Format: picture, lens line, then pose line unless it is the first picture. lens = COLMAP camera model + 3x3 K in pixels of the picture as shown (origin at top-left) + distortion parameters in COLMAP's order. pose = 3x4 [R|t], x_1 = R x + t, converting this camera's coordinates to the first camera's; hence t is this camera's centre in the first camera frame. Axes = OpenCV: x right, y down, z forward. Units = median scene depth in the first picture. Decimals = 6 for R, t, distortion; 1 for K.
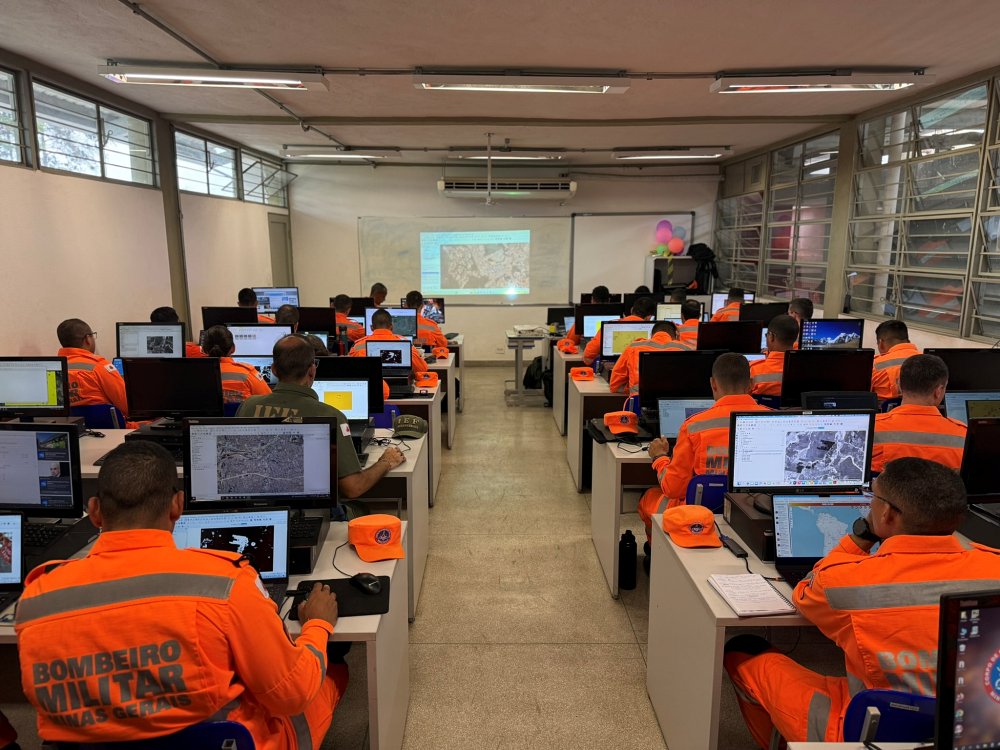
lens RADIAL K [[702.5, 0, 500.0], [0, 702.5, 375.0], [0, 0, 1]] dist [0.001549, -0.000569]
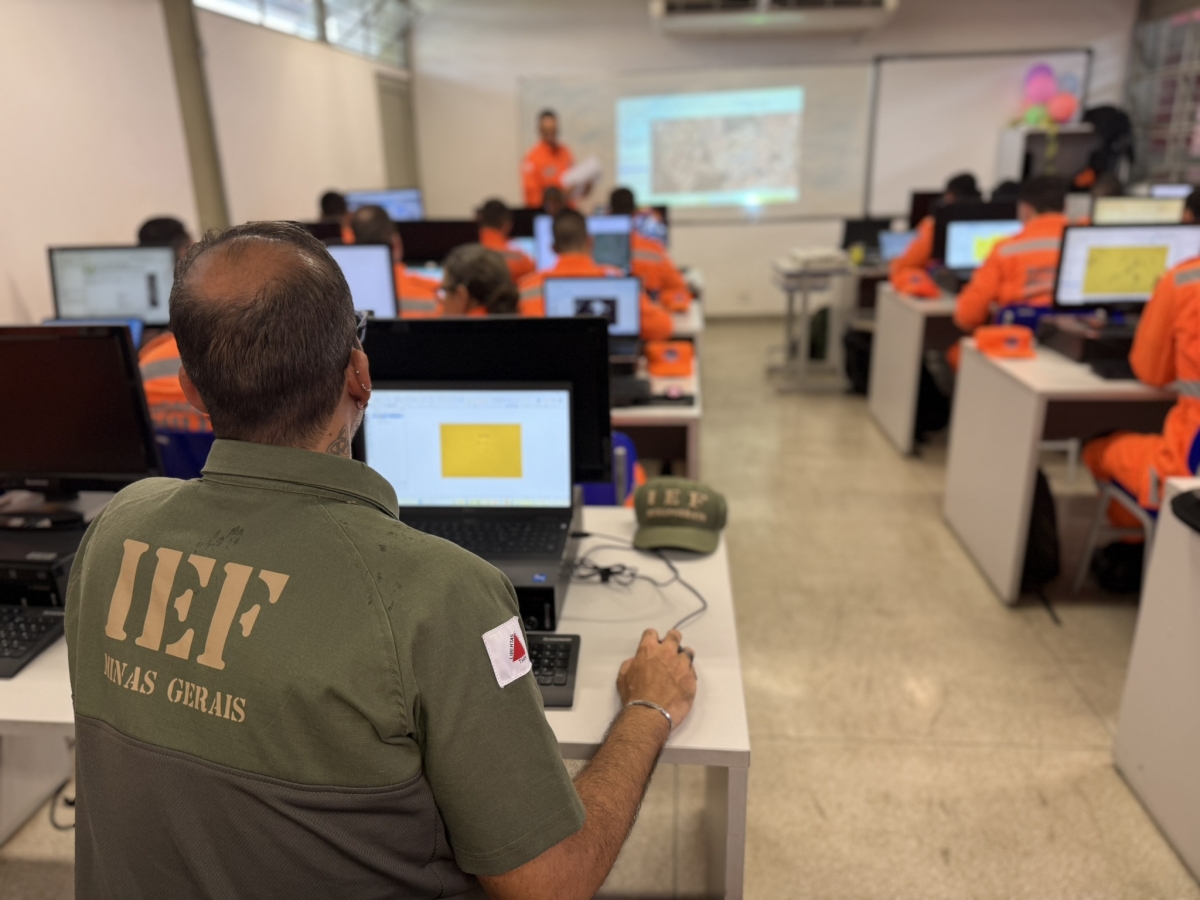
lens RADIAL K [[842.1, 0, 644.8], [0, 842.1, 449.0], [0, 0, 1]] dist [0.000128, -0.003536]
pose [[0.998548, 0.003929, -0.053734, -0.060376], [0.004172, 0.988704, 0.149820, -0.012951], [0.053716, -0.149827, 0.987252, 0.280769]]
